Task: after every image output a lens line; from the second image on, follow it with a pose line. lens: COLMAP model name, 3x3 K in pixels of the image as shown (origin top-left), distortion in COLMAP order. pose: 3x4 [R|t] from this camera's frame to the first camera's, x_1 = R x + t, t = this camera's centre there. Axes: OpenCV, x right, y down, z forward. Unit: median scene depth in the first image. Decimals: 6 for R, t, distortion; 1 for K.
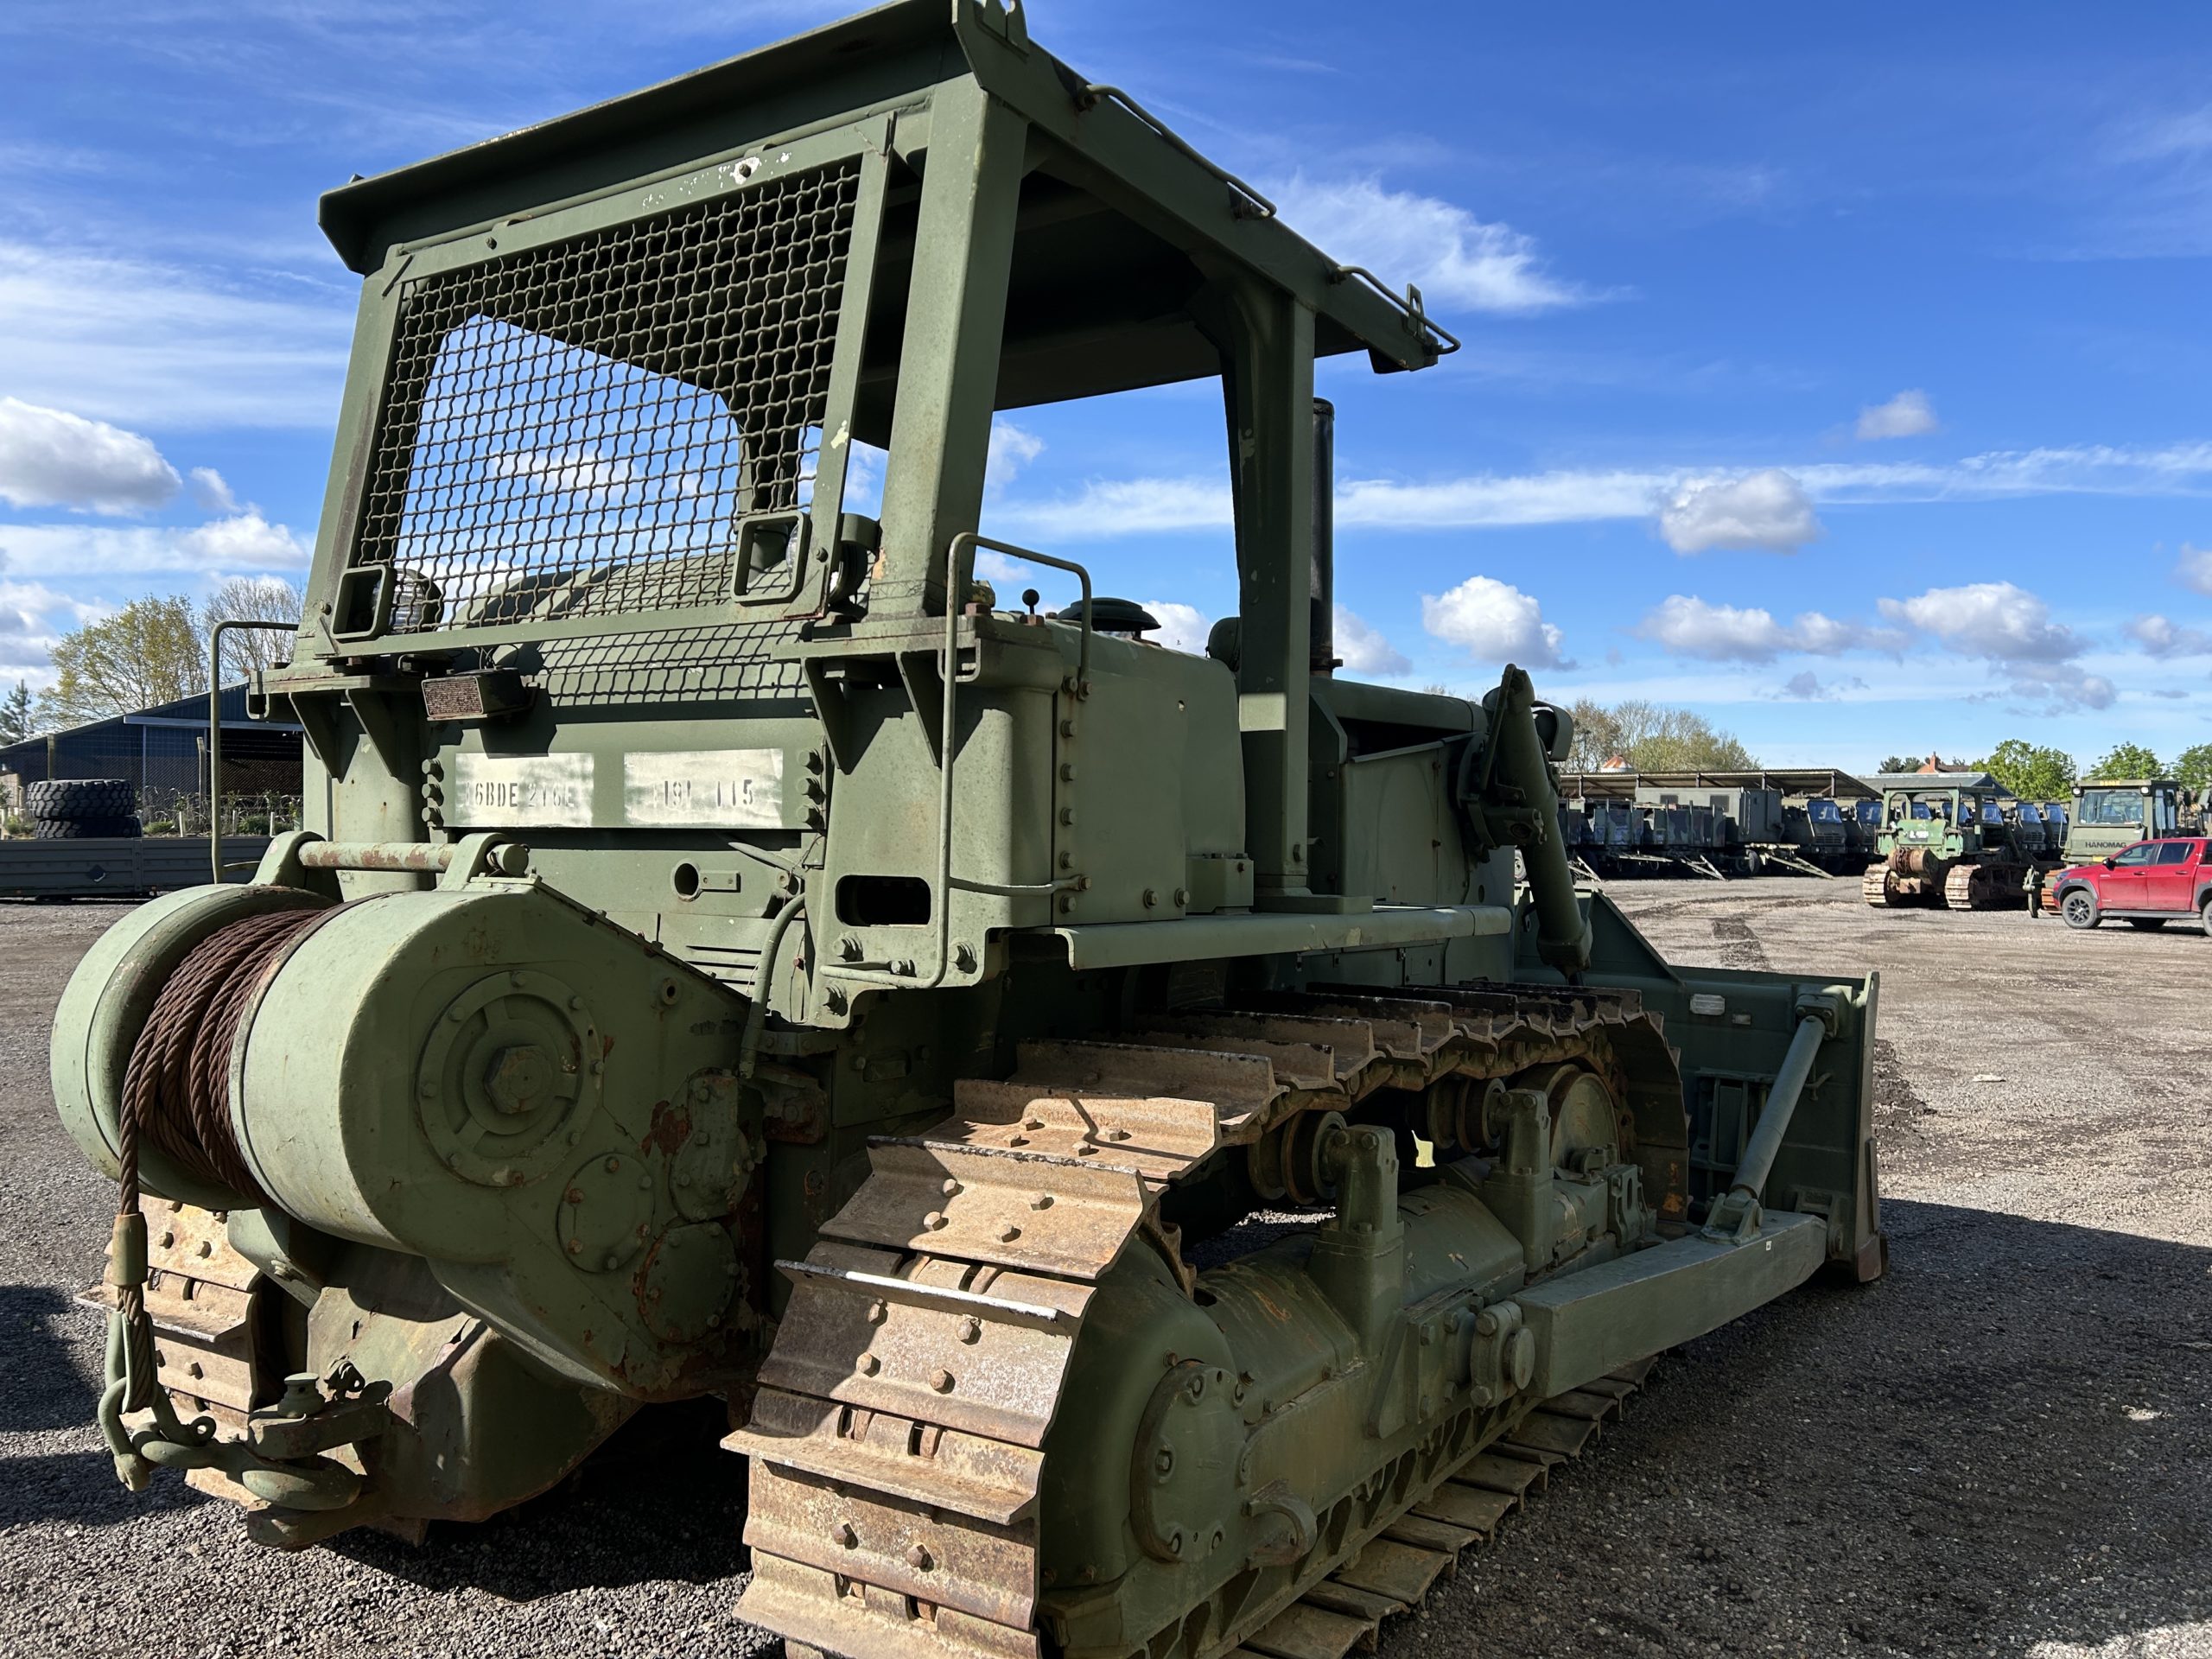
lens RADIAL K [[1671.1, 0, 1119.8], [0, 1671.1, 829.5], [0, 0, 1]] dist [0.089400, -0.115170]
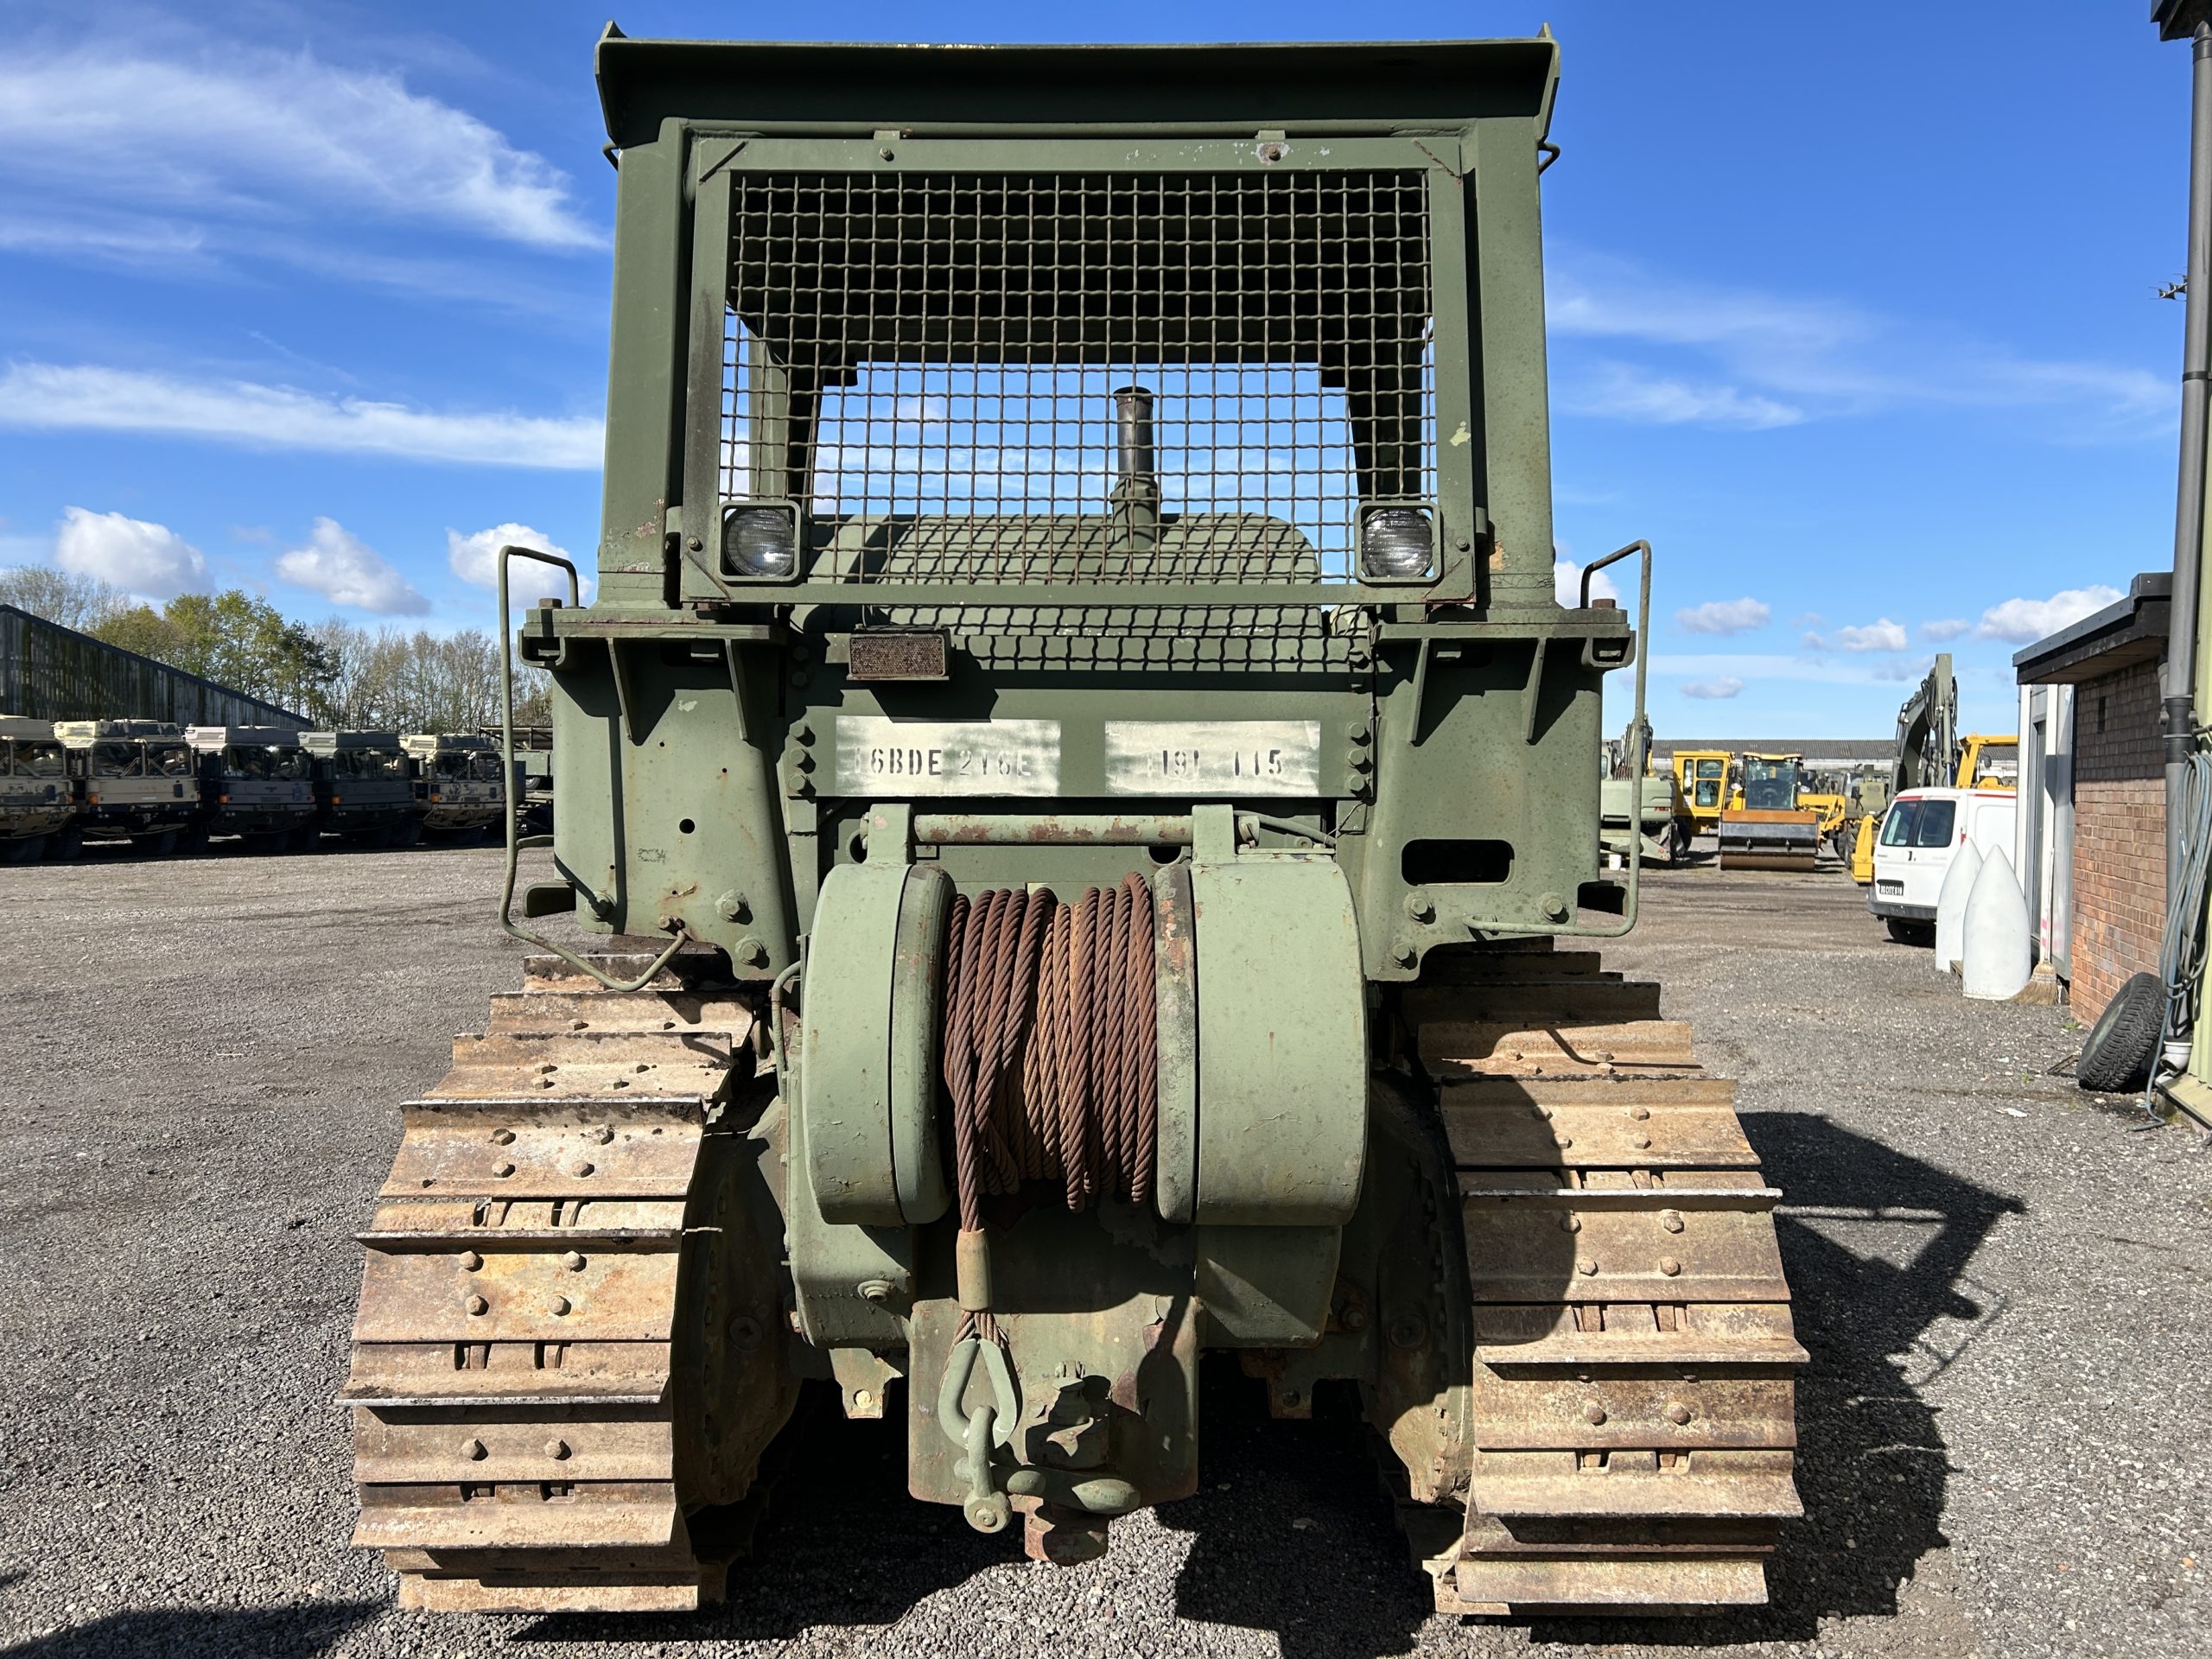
lens RADIAL K [[1674.0, 0, 1087.4], [0, 1674.0, 834.1], [0, 0, 1]] dist [0.067558, -0.073455]
pose [[0.838984, -0.020723, 0.543761, -0.820721], [0.003734, 0.999470, 0.032328, -0.010904], [-0.544143, -0.025092, 0.838617, 0.181474]]
